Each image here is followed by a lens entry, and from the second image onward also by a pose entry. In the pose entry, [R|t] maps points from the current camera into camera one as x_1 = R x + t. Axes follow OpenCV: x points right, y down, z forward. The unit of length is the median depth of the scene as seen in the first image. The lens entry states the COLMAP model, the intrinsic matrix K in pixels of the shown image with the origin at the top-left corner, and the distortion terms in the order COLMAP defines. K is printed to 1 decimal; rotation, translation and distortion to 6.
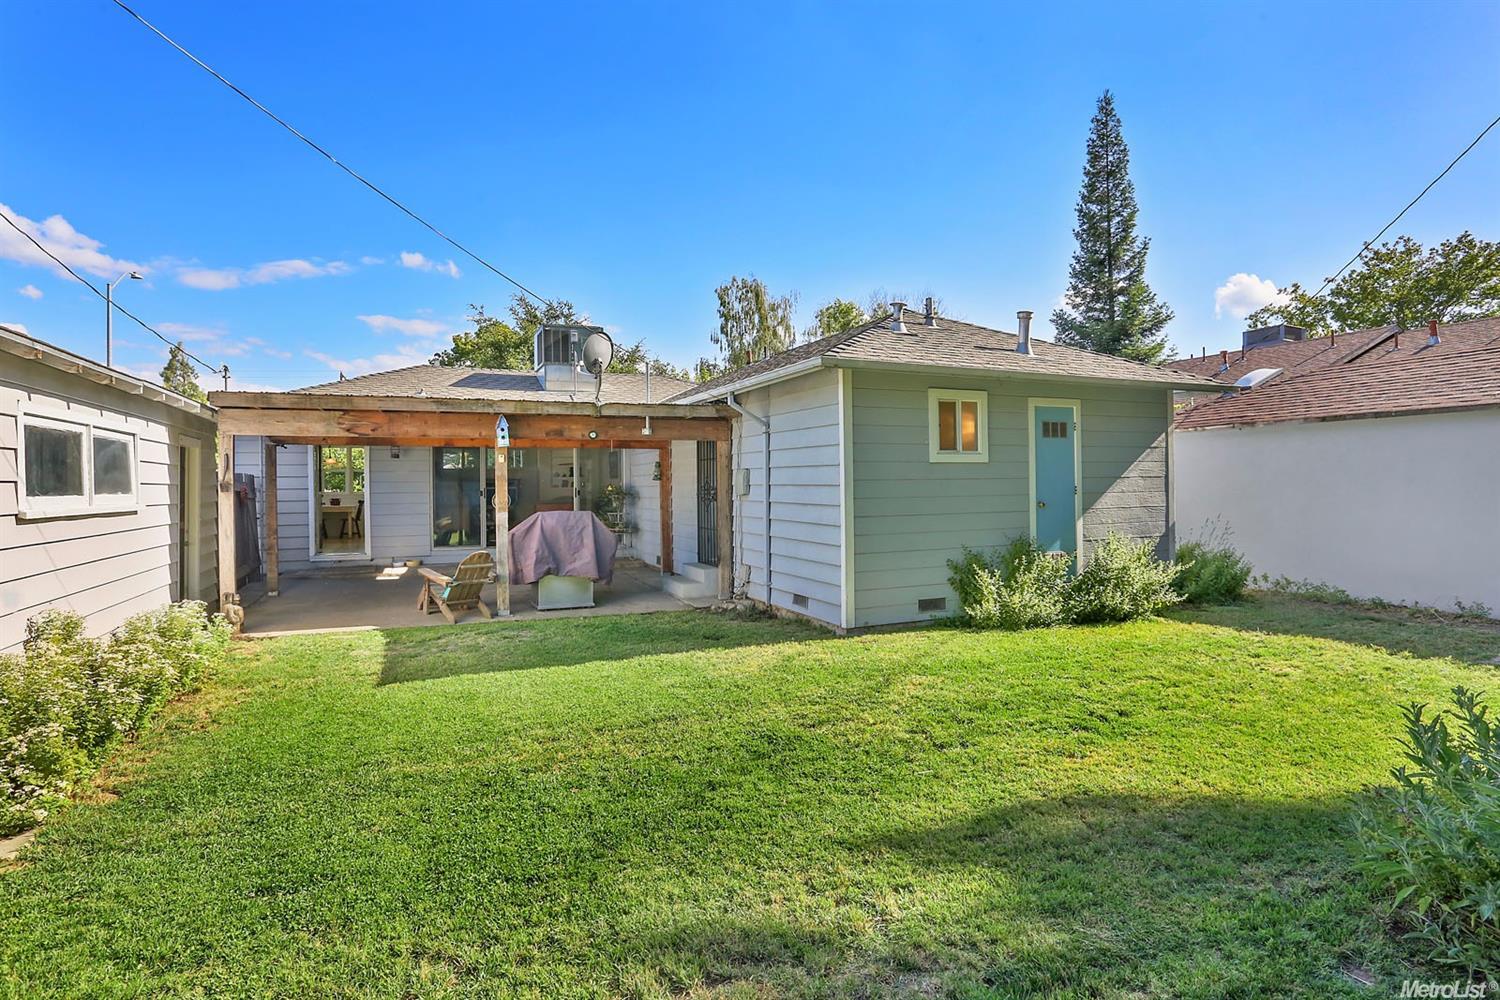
lens RADIAL K [[791.8, 0, 743.3], [0, 791.8, 489.9], [0, 0, 1]] dist [-0.044928, 0.009604]
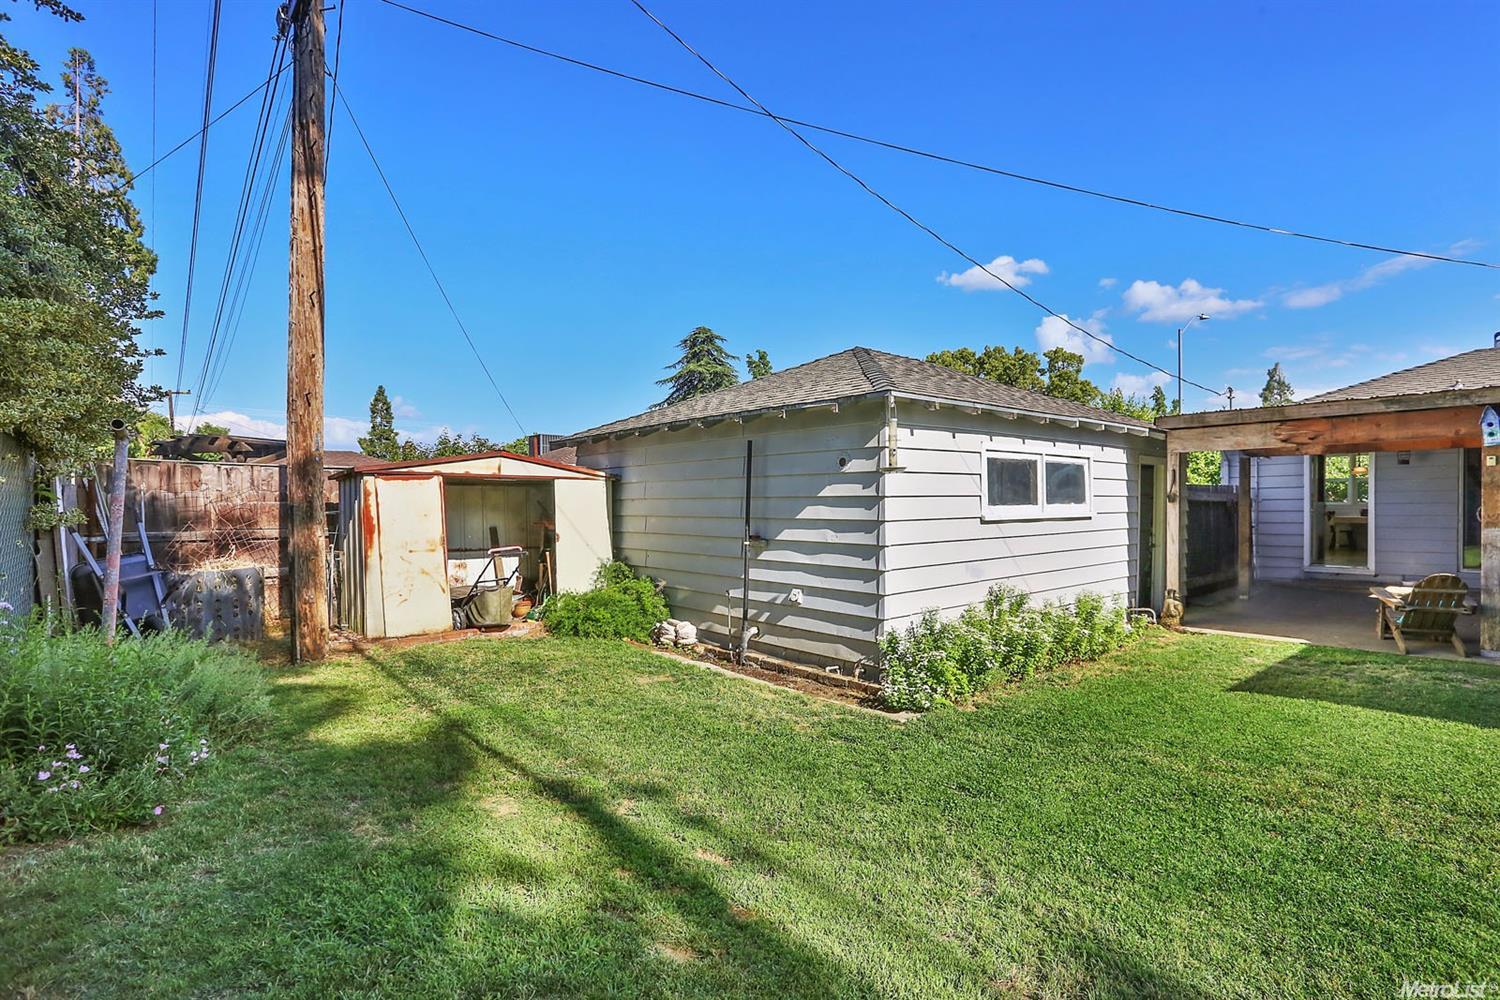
lens RADIAL K [[728.3, 0, 751.1], [0, 728.3, 513.9], [0, 0, 1]] dist [-0.043757, 0.006801]
pose [[0.283644, 0.015504, -0.958804, 0.160020], [0.003143, 0.999849, 0.017097, -0.000273], [0.958925, -0.007863, 0.283552, 0.082777]]
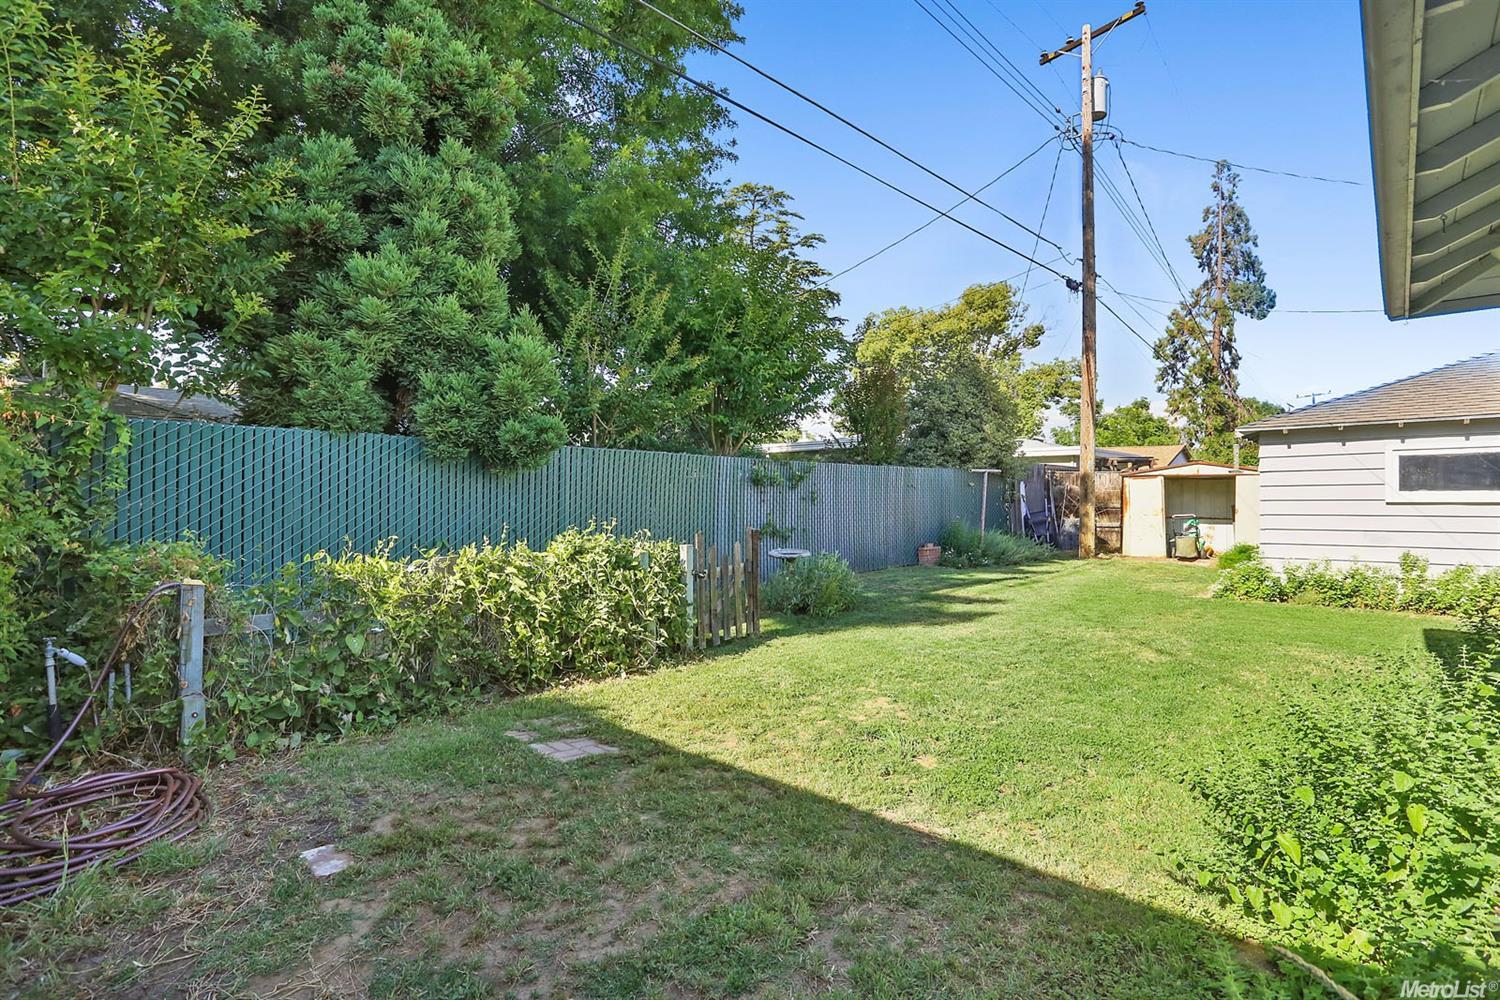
lens RADIAL K [[728.3, 0, 759.5], [0, 728.3, 498.4], [0, 0, 1]] dist [-0.043757, 0.006801]
pose [[-0.916050, 0.007504, -0.400993, 0.734712], [0.005341, 0.999965, 0.006511, 0.003351], [0.401028, 0.003823, -0.916058, 1.102970]]
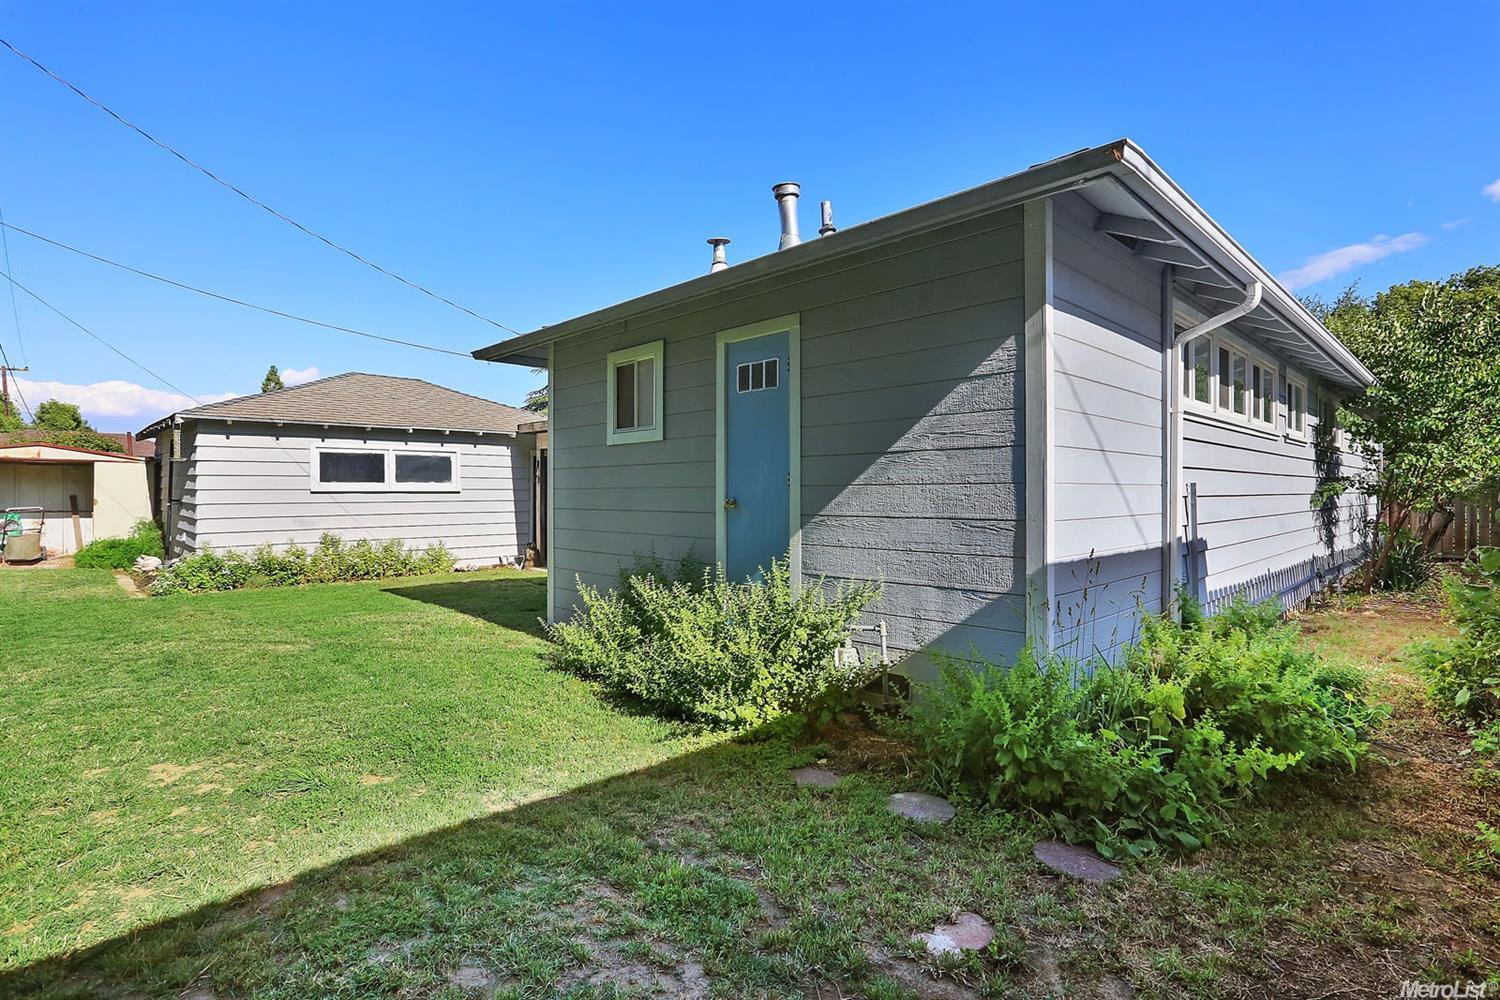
lens RADIAL K [[728.3, 0, 758.9], [0, 728.3, 494.3], [0, 0, 1]] dist [-0.043757, 0.006801]
pose [[0.360319, 0.013024, -0.932738, 0.897426], [-0.009689, 0.999901, 0.010219, 0.005647], [0.932779, 0.005355, 0.360410, 0.801676]]
